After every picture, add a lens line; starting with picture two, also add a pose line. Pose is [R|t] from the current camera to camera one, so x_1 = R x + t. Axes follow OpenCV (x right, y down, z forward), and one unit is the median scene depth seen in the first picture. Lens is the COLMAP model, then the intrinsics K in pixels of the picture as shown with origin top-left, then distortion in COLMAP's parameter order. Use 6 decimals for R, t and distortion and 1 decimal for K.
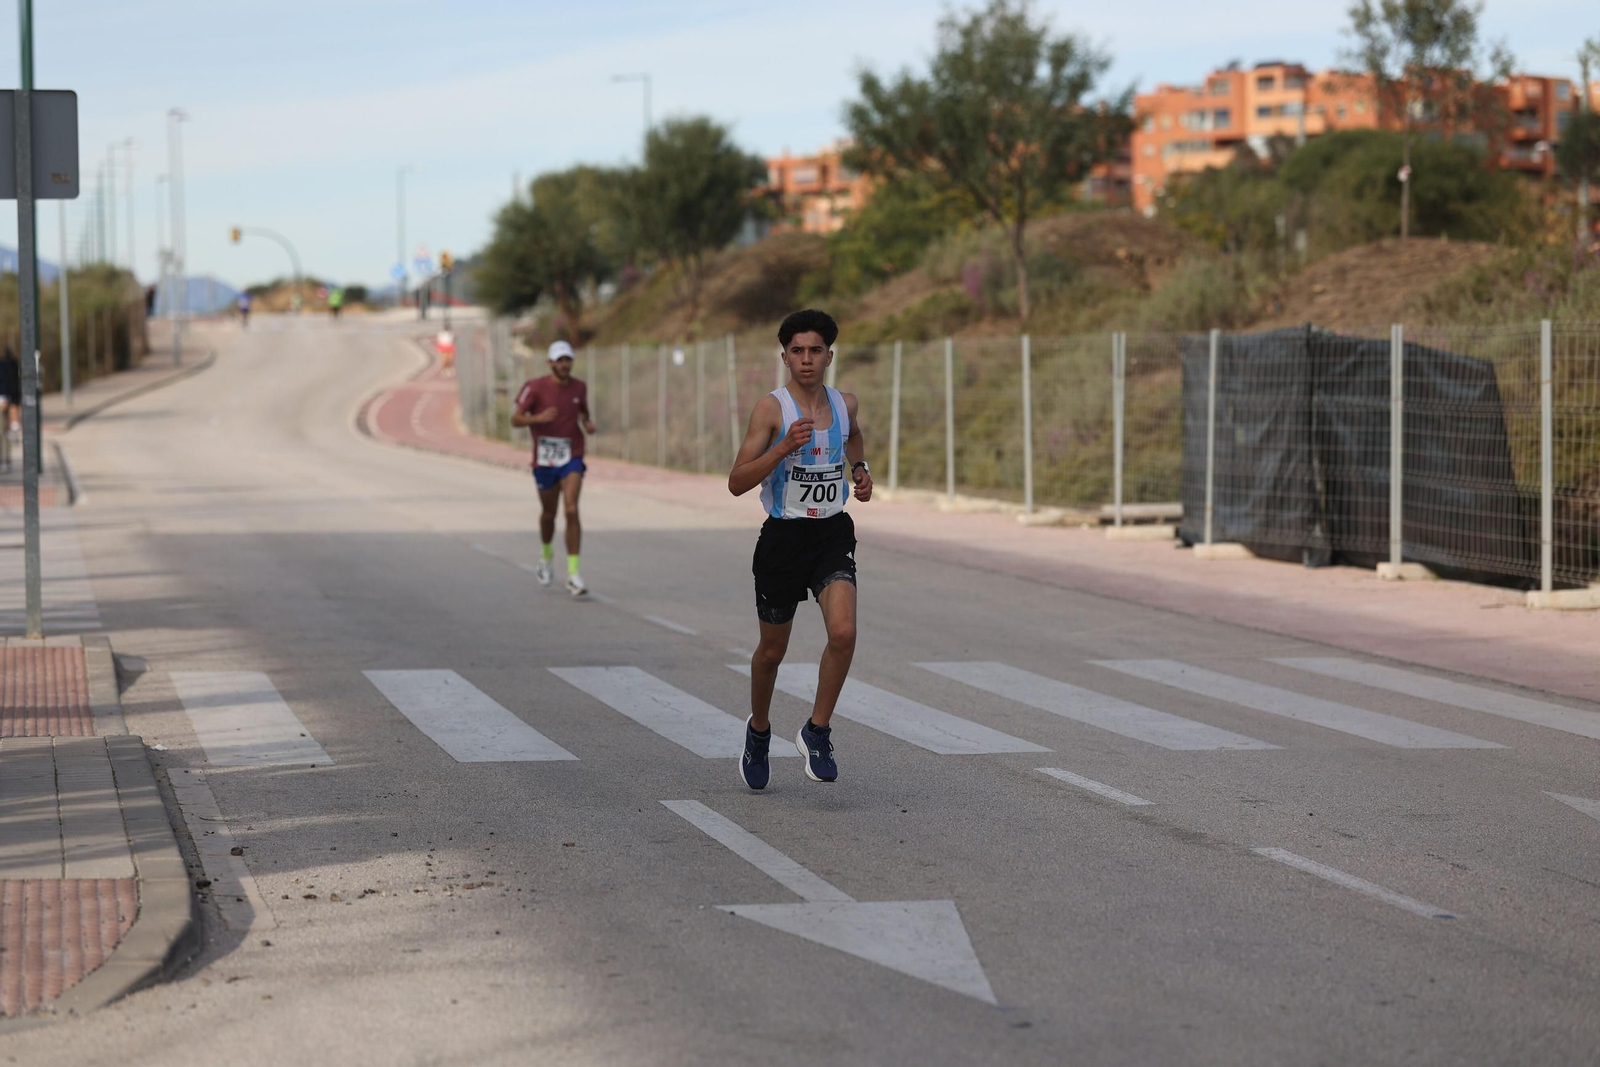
lens RADIAL K [[3818.8, 0, 840.5], [0, 3818.8, 531.3], [0, 0, 1]] dist [0.068832, -0.582109]
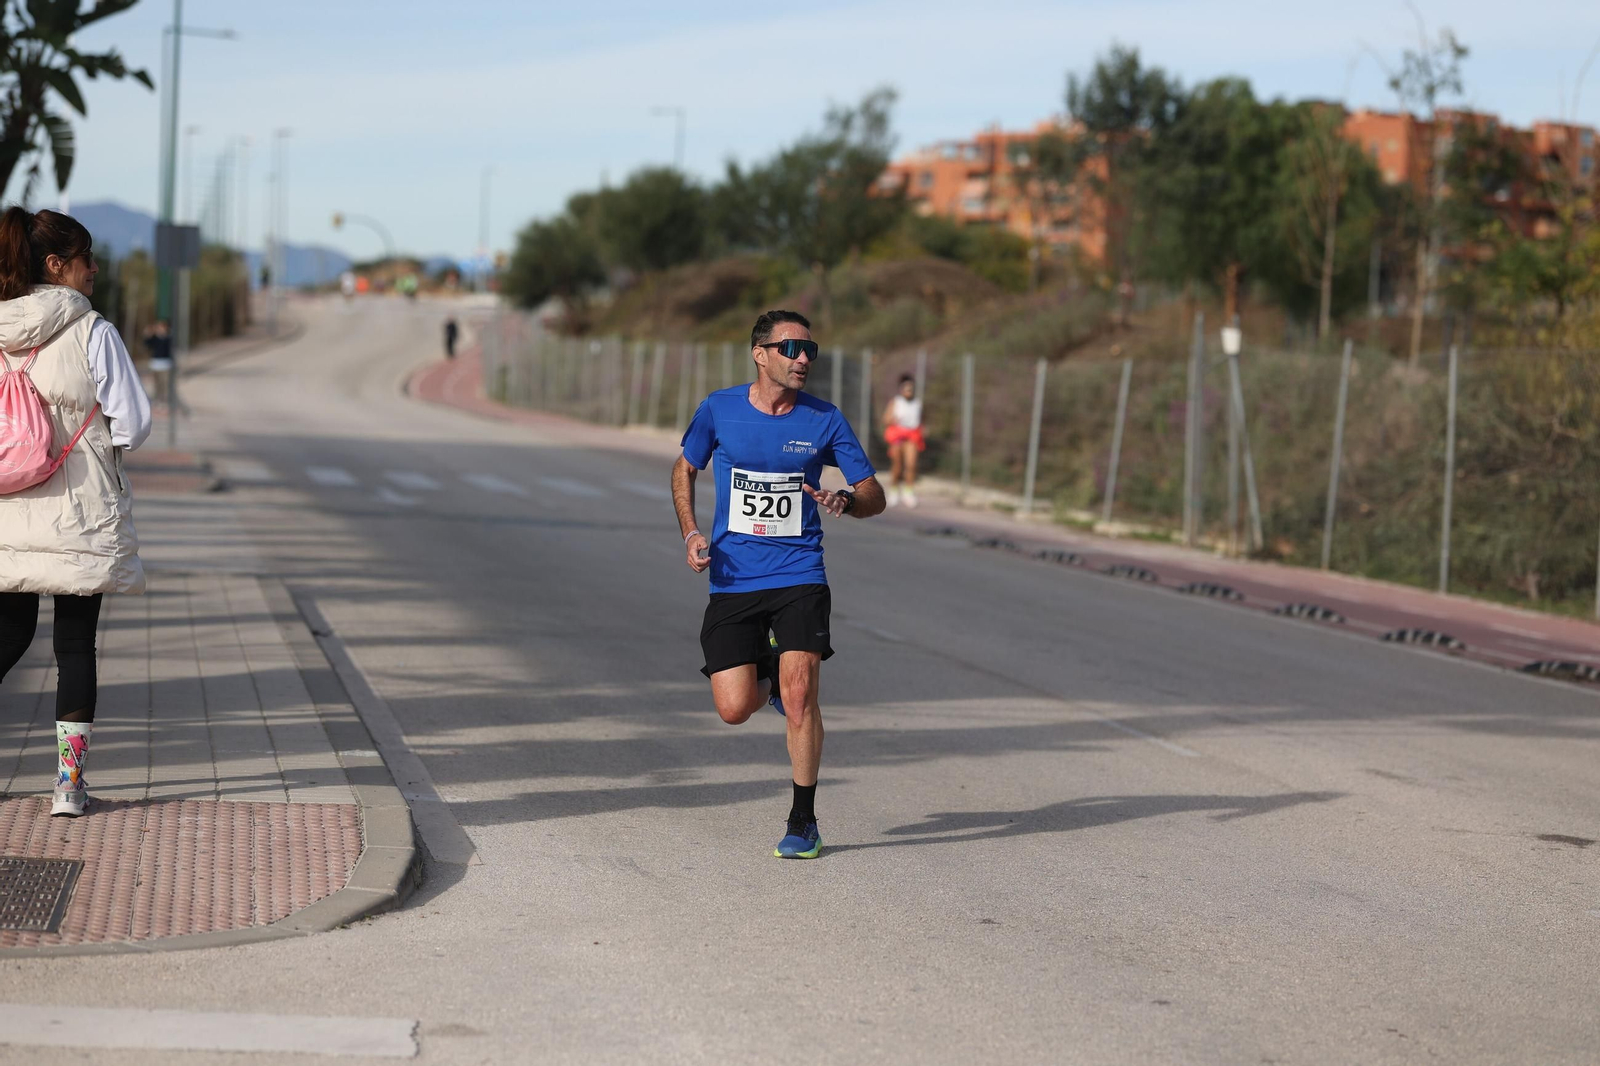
lens RADIAL K [[3890.2, 0, 800.0], [0, 3890.2, 533.0], [0, 0, 1]] dist [0.076330, -0.626231]
pose [[0.997981, 0.049536, -0.039753, 0.055651], [-0.049507, 0.998772, 0.001717, 0.011026], [0.039789, 0.000255, 0.999208, -0.280426]]
